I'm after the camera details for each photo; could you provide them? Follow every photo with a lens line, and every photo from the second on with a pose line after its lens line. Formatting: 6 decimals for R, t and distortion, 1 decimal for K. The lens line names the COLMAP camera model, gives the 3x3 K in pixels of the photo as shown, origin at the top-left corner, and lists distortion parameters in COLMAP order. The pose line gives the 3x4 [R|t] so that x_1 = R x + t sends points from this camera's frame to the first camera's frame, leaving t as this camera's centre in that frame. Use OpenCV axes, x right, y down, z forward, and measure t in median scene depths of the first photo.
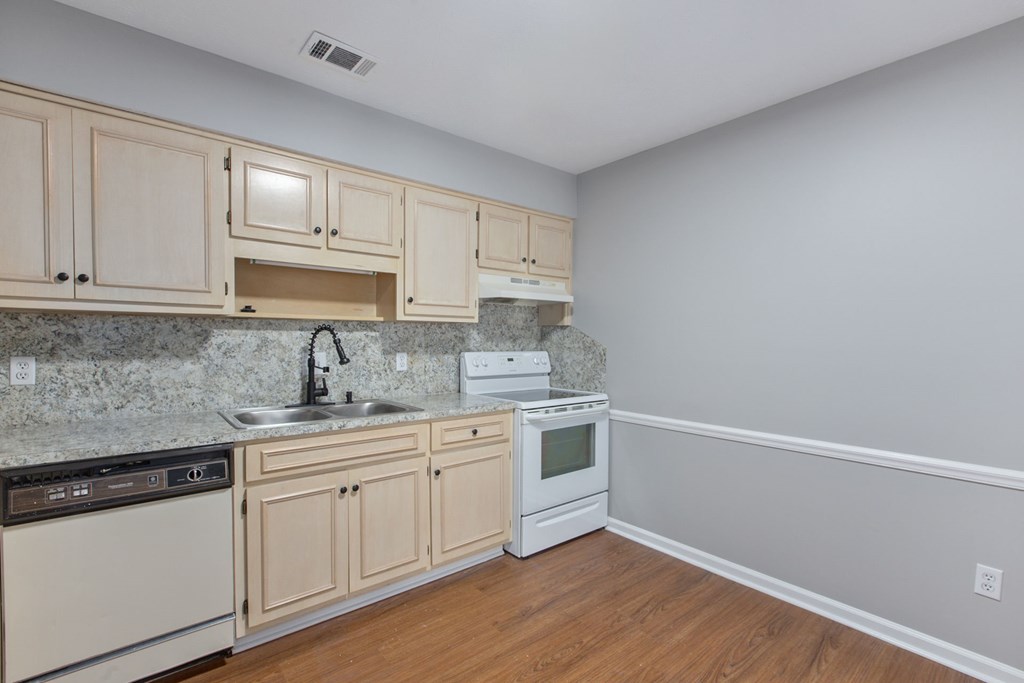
lens RADIAL K [[456.9, 0, 512.1], [0, 456.9, 351.2], [0, 0, 1]] dist [0.001630, 0.000505]
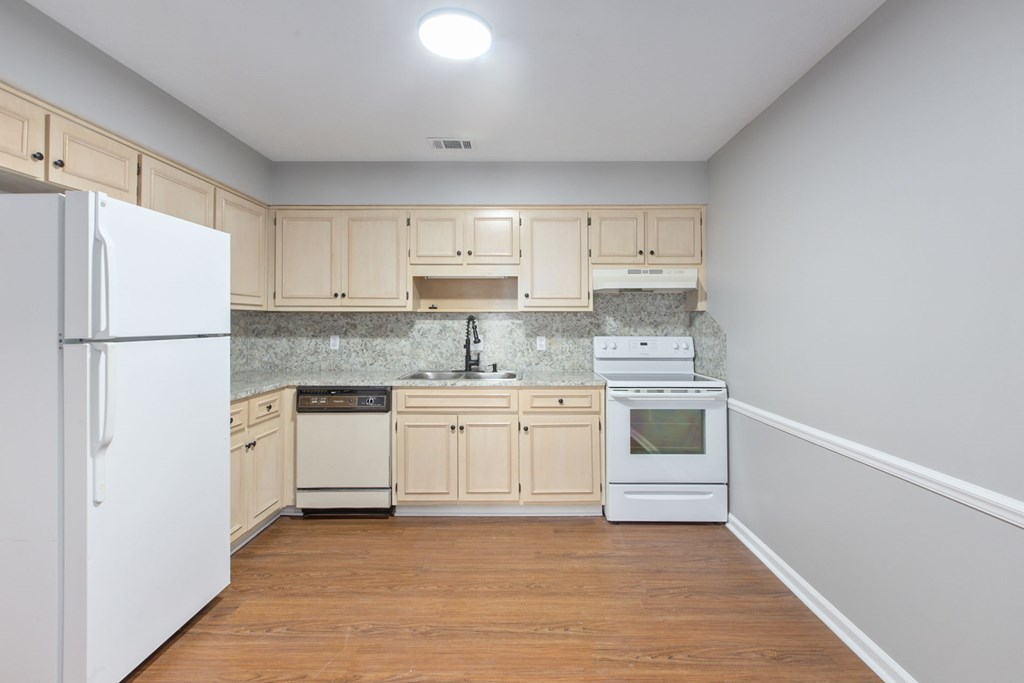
lens RADIAL K [[456.9, 0, 535.7], [0, 456.9, 314.7], [0, 0, 1]] dist [0.001630, 0.000505]
pose [[0.780350, -0.019990, -0.625024, 0.663134], [-0.011748, 0.998844, -0.046613, 0.004000], [0.625233, 0.043717, 0.779213, -0.002399]]
